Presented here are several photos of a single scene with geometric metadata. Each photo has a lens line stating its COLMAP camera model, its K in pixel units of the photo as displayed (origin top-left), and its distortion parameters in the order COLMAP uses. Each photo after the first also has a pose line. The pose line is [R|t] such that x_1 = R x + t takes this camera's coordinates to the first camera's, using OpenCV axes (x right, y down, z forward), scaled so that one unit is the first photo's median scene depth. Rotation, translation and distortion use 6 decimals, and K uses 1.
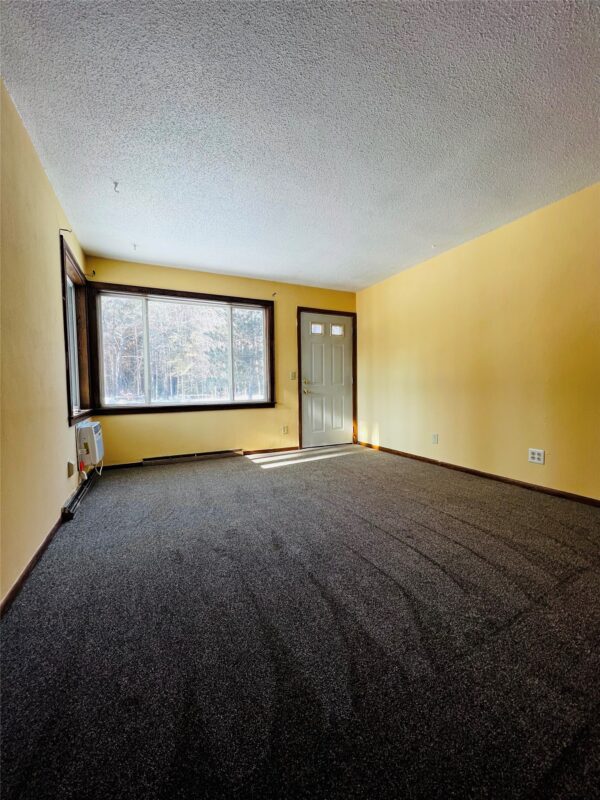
lens RADIAL K [[322.4, 0, 301.4], [0, 322.4, 397.0], [0, 0, 1]] dist [-0.003728, -0.000245]
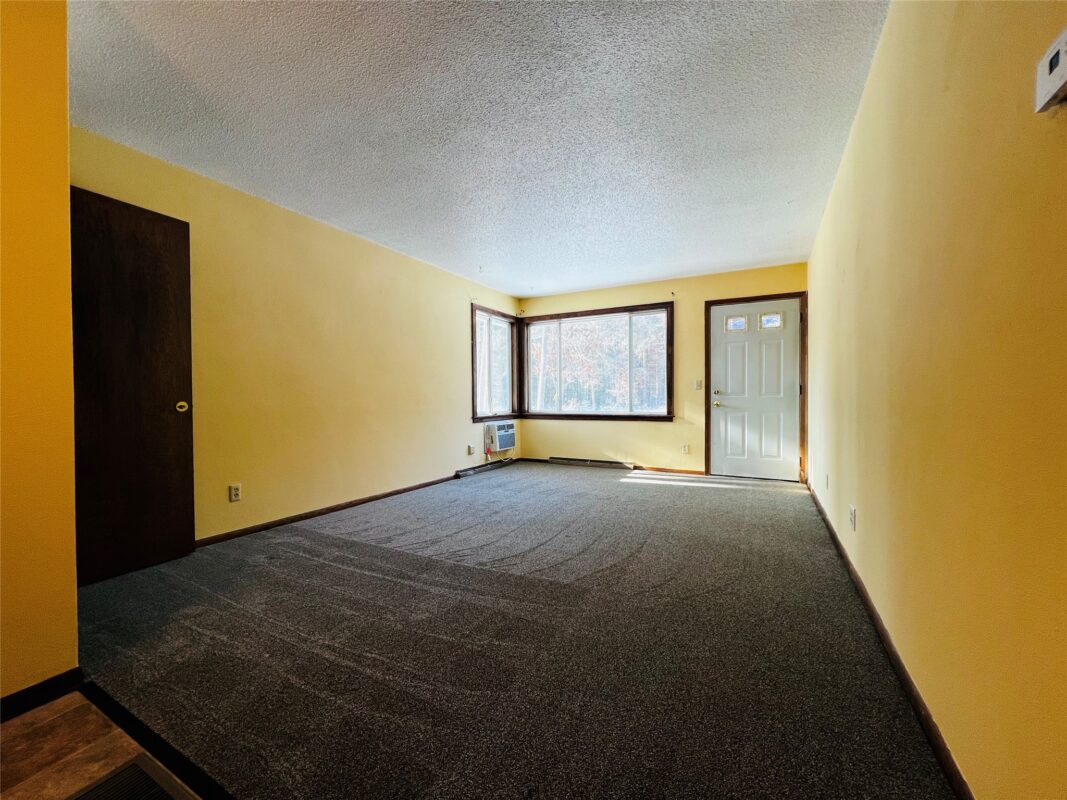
lens RADIAL K [[429.9, 0, 535.9], [0, 429.9, 401.8], [0, 0, 1]] dist [0.001691, 0.000018]
pose [[0.585258, 0.018084, -0.810646, 0.630393], [-0.029768, 0.999557, 0.000807, -0.011422], [0.810301, 0.023659, 0.585537, 0.011017]]
